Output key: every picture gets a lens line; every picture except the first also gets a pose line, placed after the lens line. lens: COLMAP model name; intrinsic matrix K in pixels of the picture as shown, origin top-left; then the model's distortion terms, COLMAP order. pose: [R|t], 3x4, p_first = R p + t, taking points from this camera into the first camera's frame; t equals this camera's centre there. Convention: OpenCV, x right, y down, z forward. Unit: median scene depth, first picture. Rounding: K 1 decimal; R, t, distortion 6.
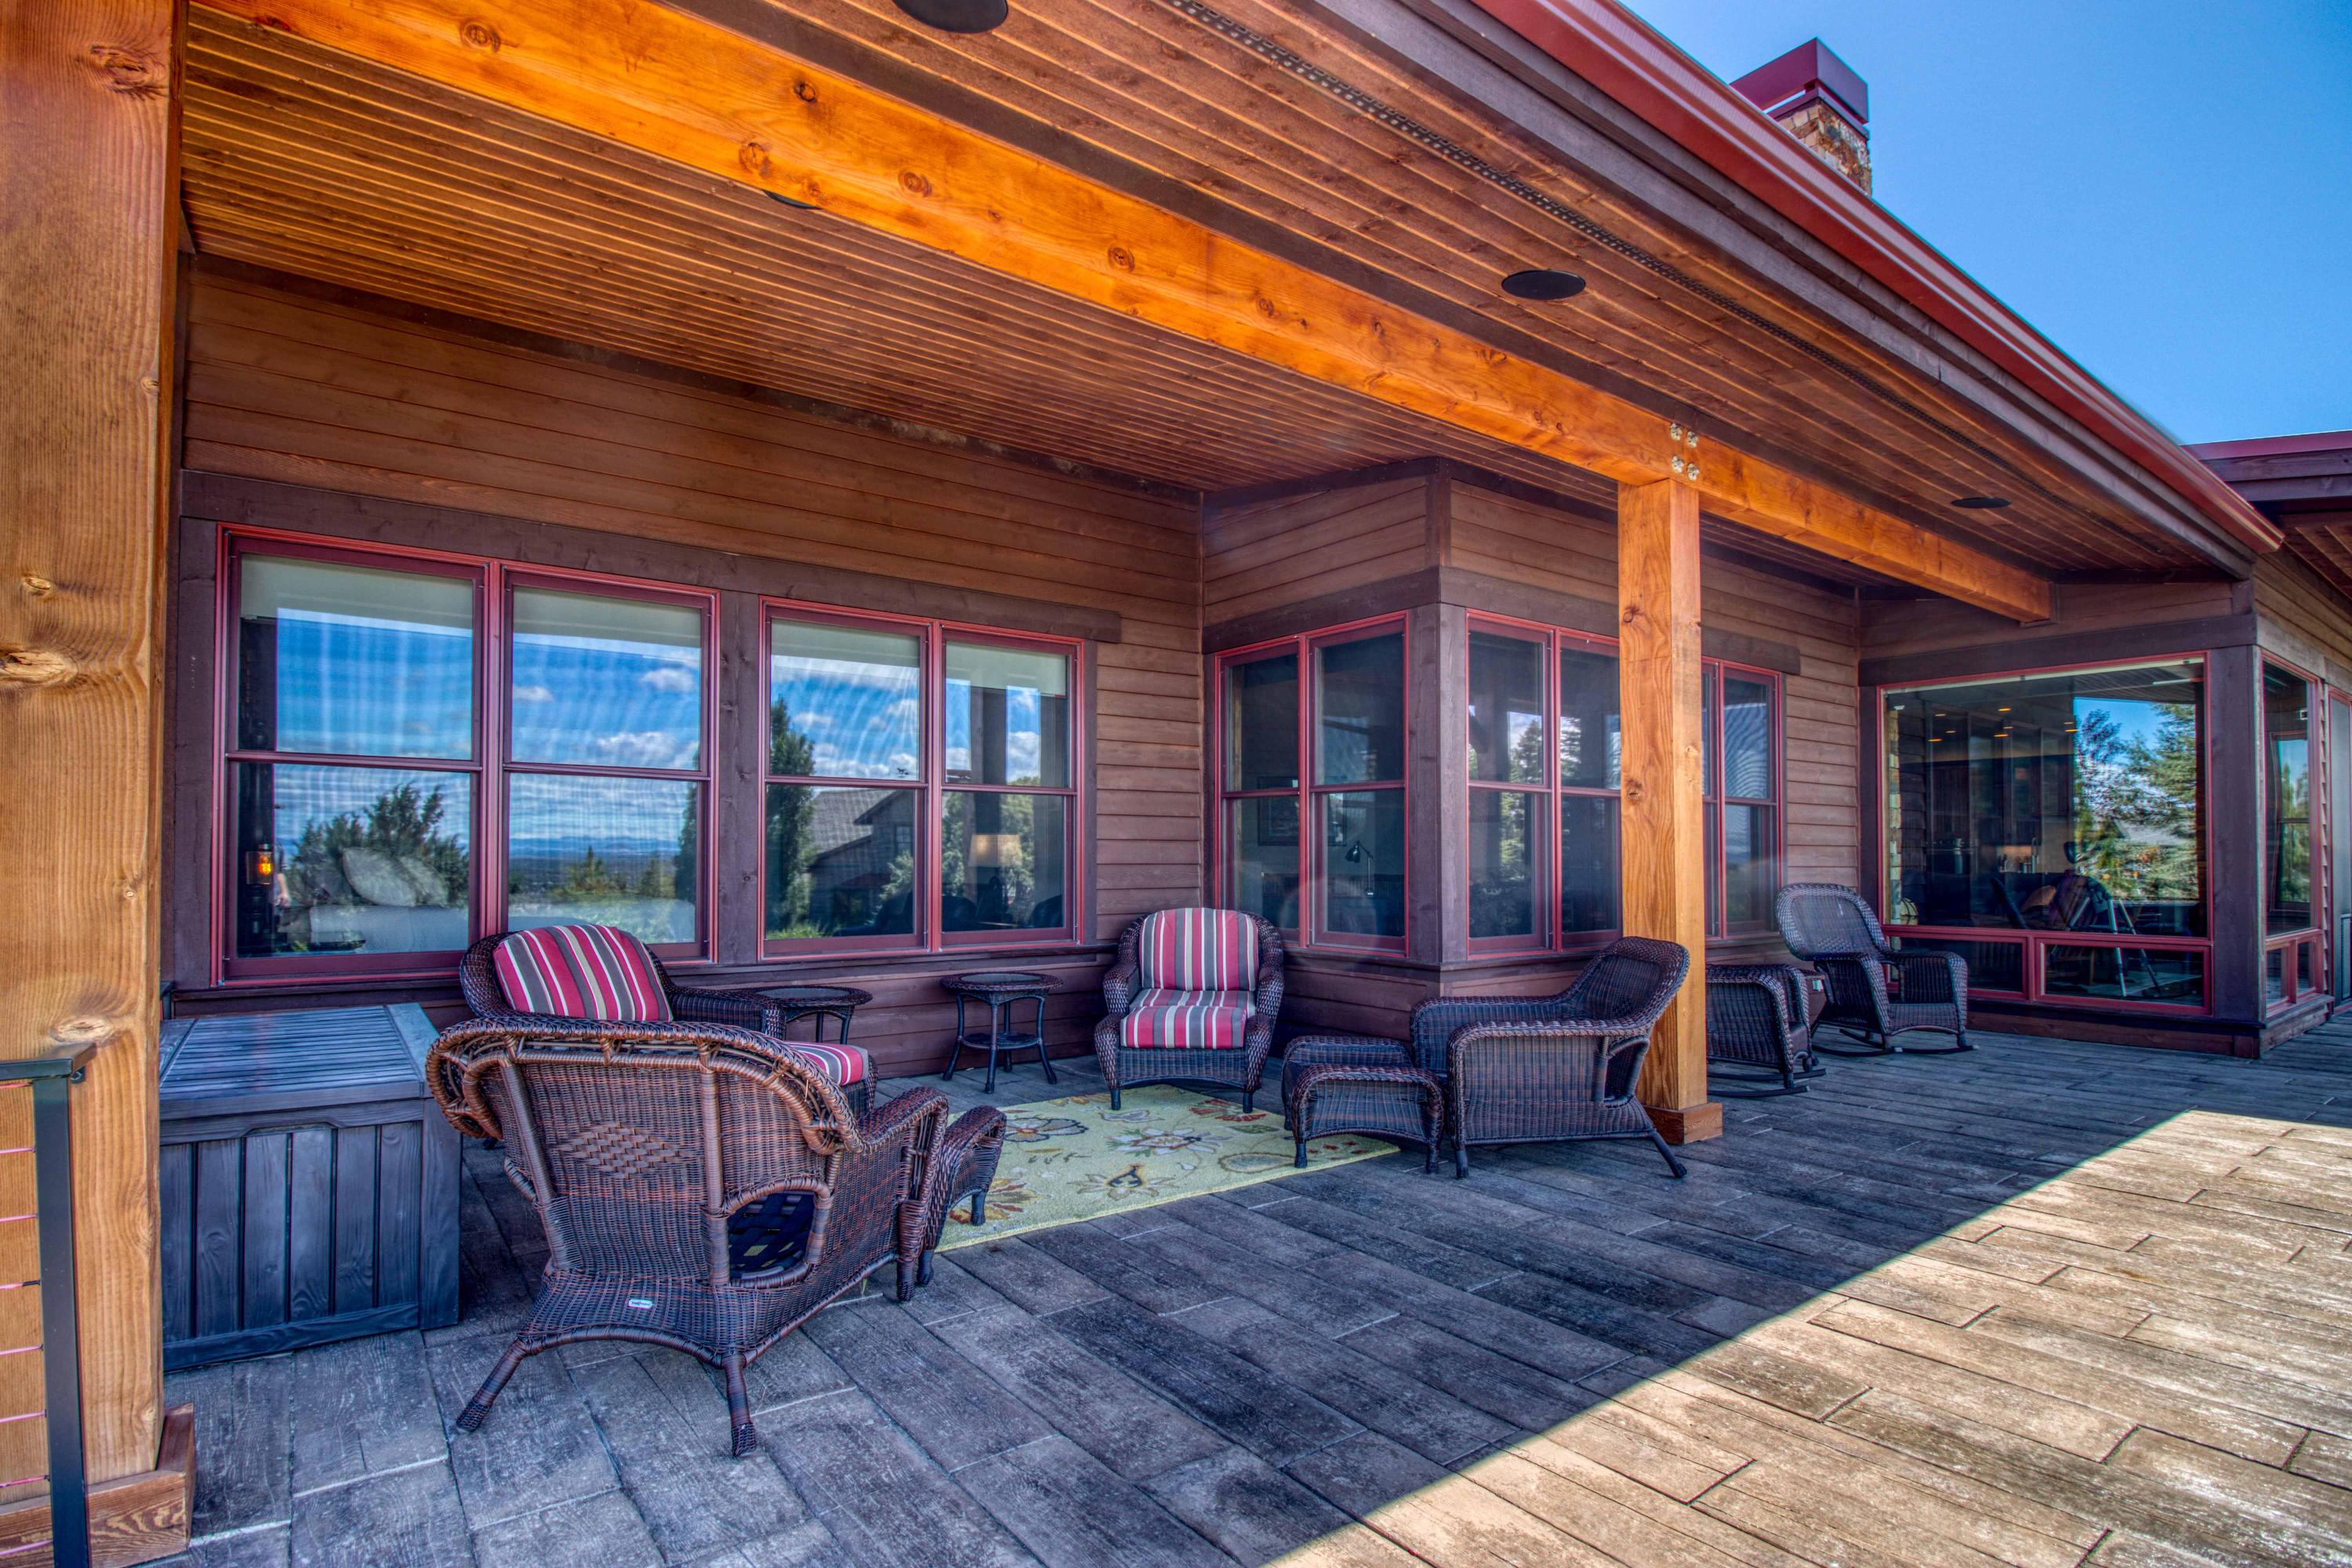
lens RADIAL K [[1128.7, 0, 1109.8], [0, 1128.7, 847.7], [0, 0, 1]] dist [-0.016683, -0.000827]
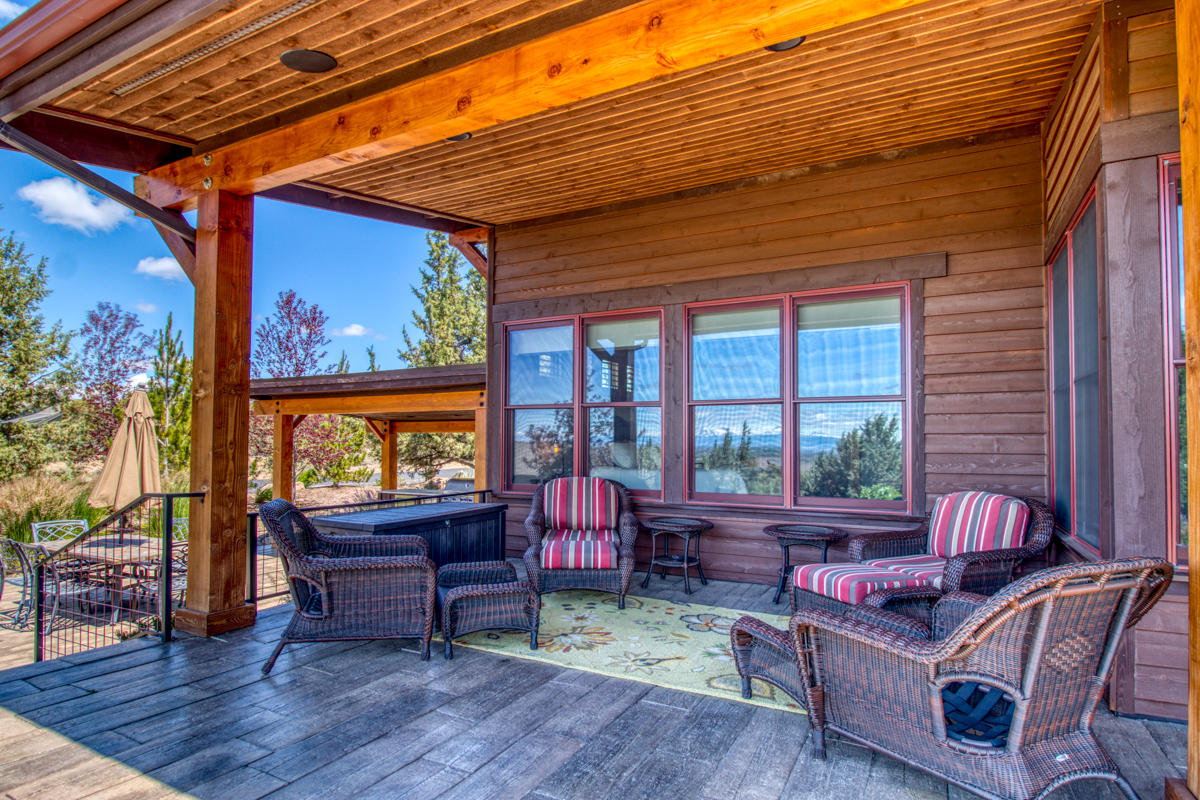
lens RADIAL K [[657.4, 0, 635.5], [0, 657.4, 425.8], [0, 0, 1]] dist [0.024030, -0.000185]
pose [[0.456313, -0.026463, -0.889426, 0.609834], [-0.000566, 0.999549, -0.030030, 0.007510], [0.889819, 0.014207, 0.456093, 0.449052]]
